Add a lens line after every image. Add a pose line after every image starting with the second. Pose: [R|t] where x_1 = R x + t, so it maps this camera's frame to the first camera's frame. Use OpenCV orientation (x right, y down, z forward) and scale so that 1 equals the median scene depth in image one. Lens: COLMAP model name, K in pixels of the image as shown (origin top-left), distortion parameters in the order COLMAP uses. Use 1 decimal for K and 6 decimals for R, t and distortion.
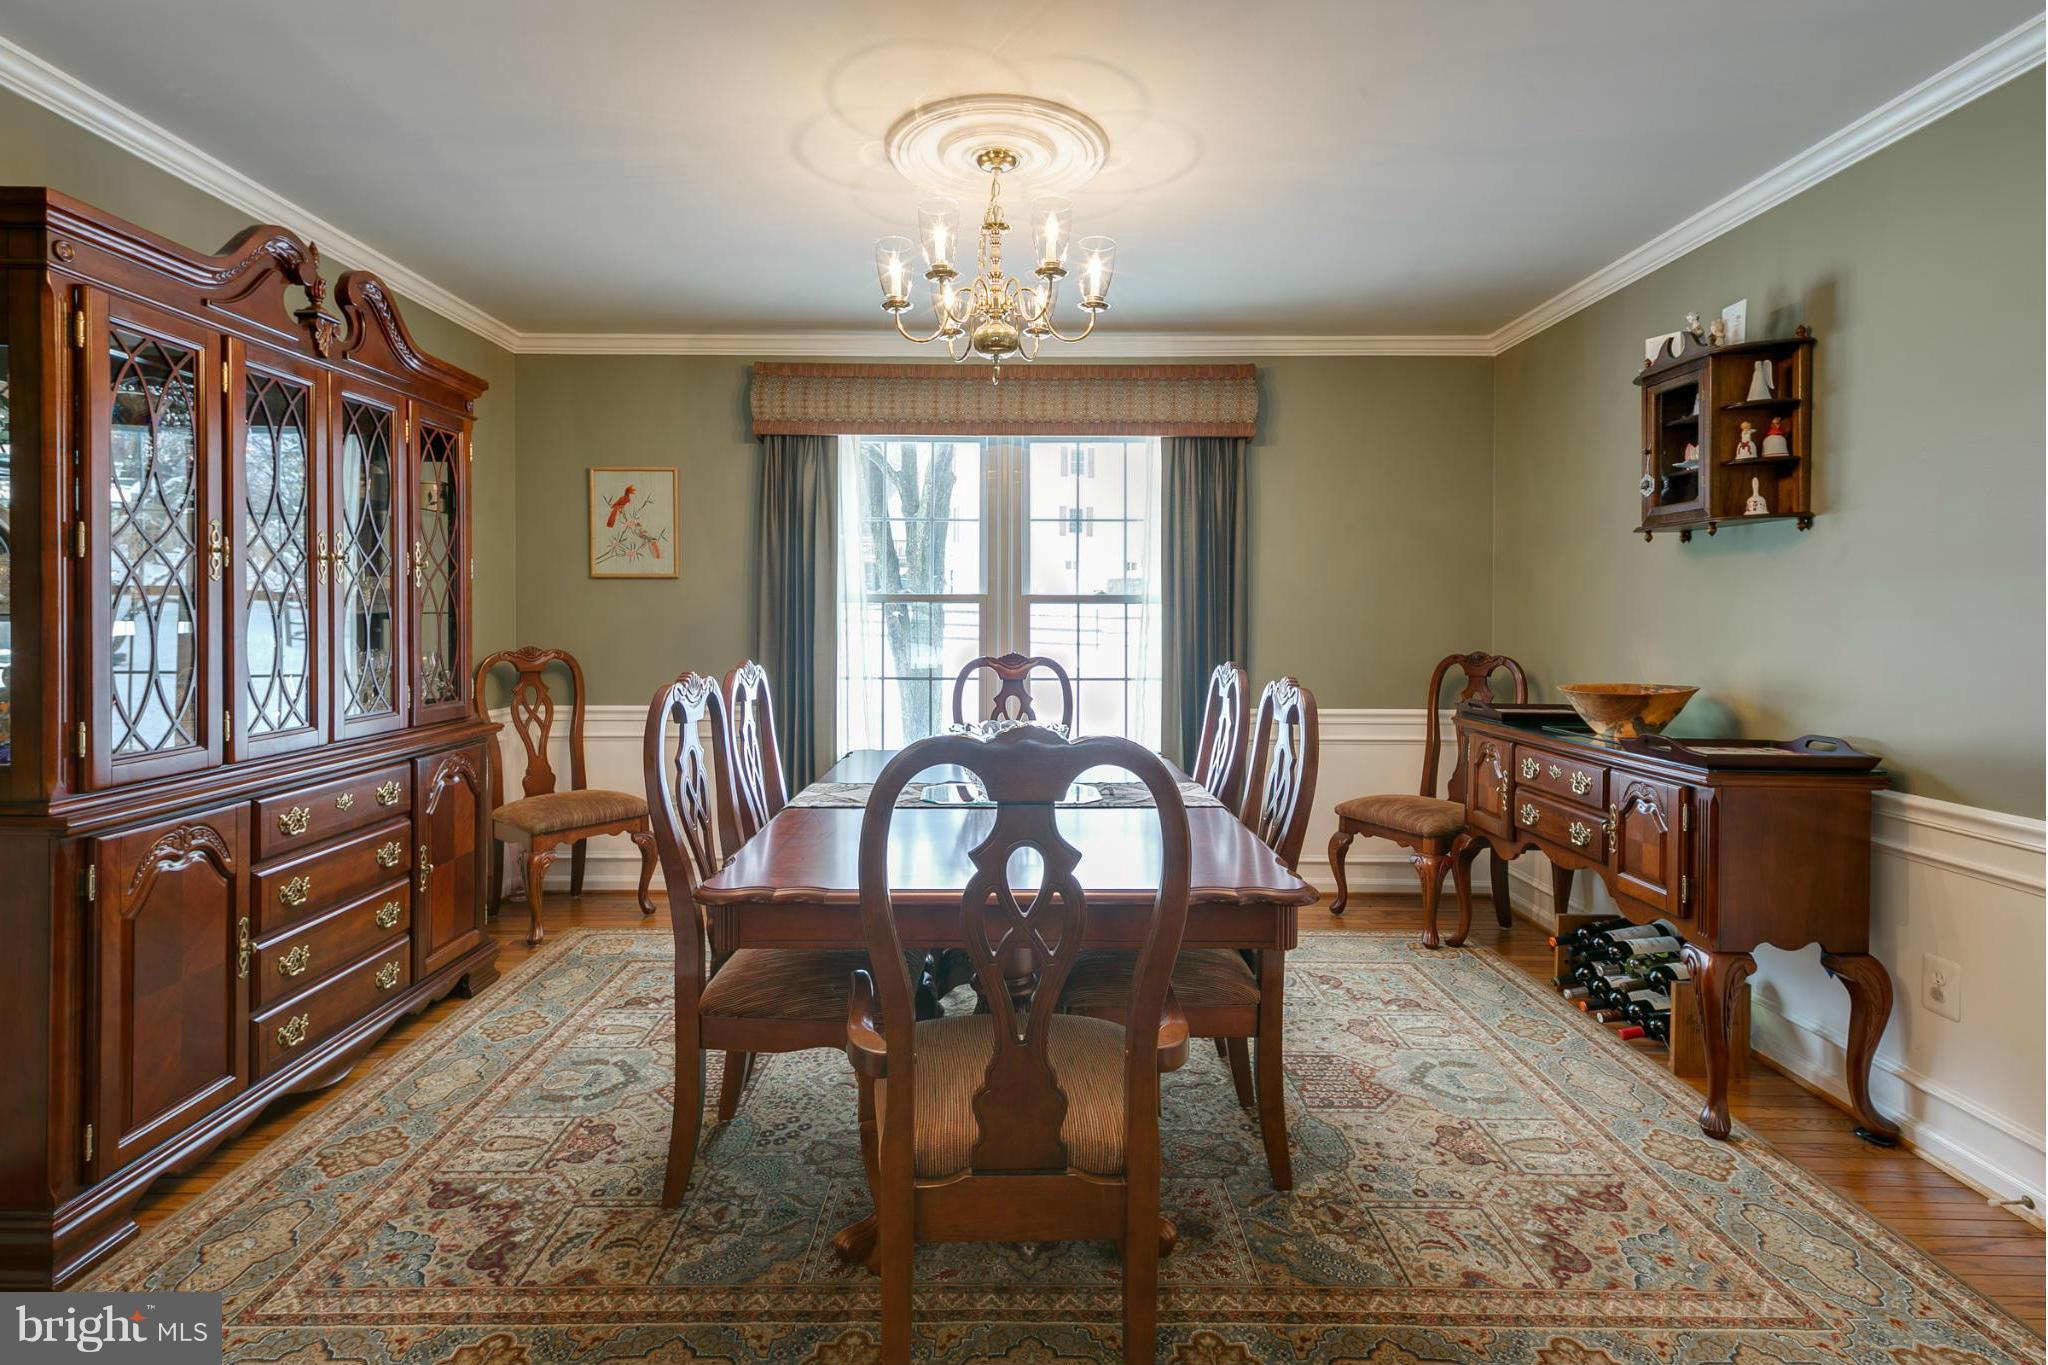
lens RADIAL K [[976.8, 0, 1014.6], [0, 976.8, 619.9], [0, 0, 1]] dist [0.003090, 0.000067]
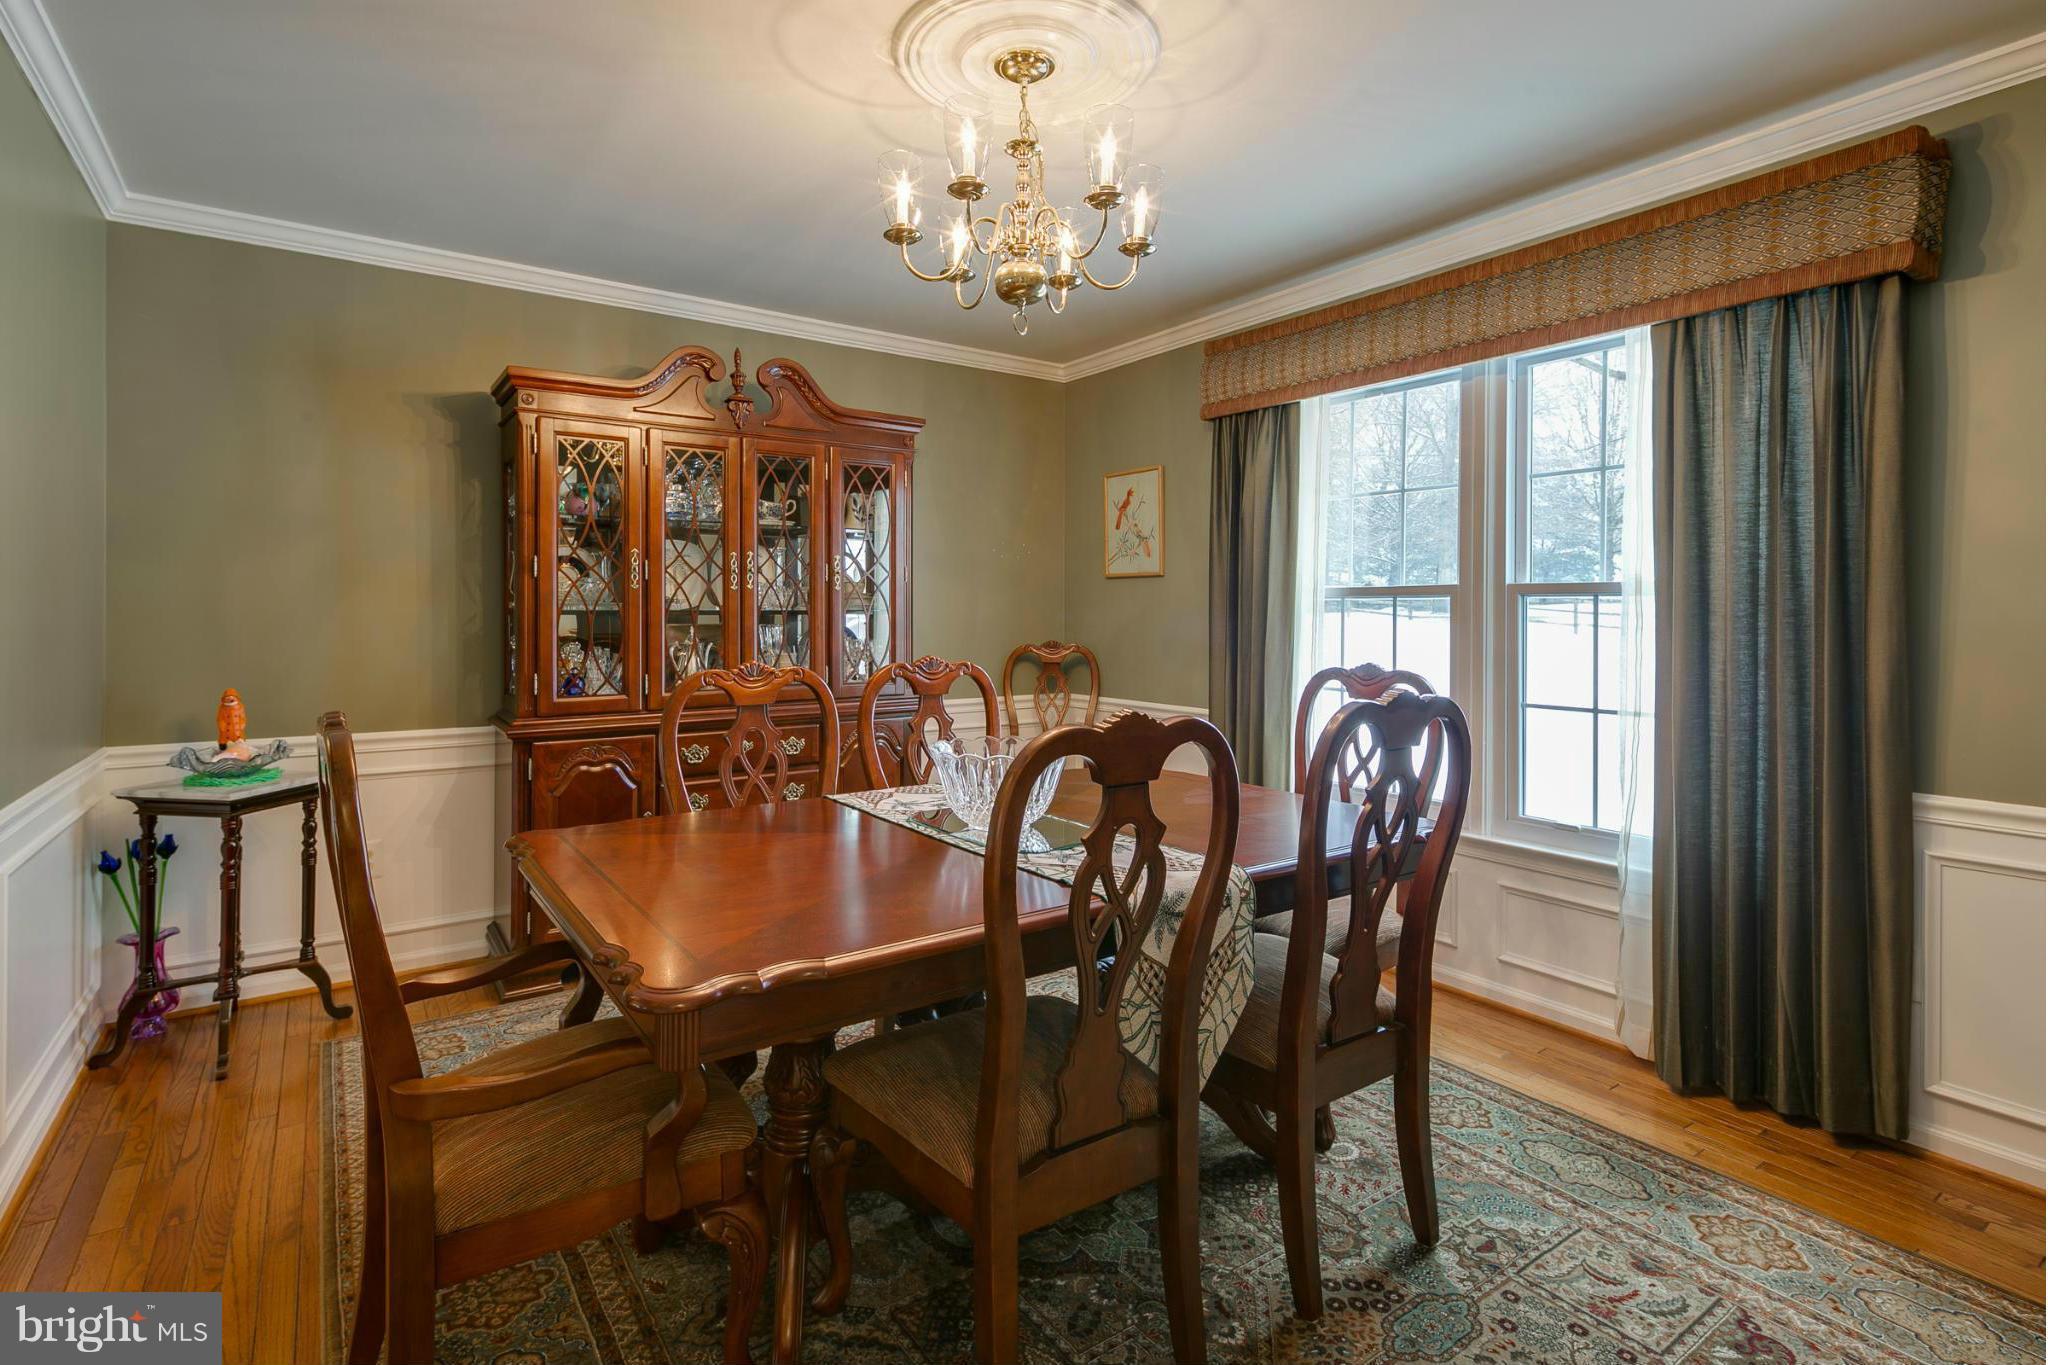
lens RADIAL K [[976.8, 0, 1014.6], [0, 976.8, 619.9], [0, 0, 1]] dist [0.003090, 0.000067]
pose [[0.564170, 0.007145, -0.825628, 0.398127], [-0.005800, 0.999972, 0.004691, -0.001620], [0.825638, 0.002142, 0.564196, 0.313969]]
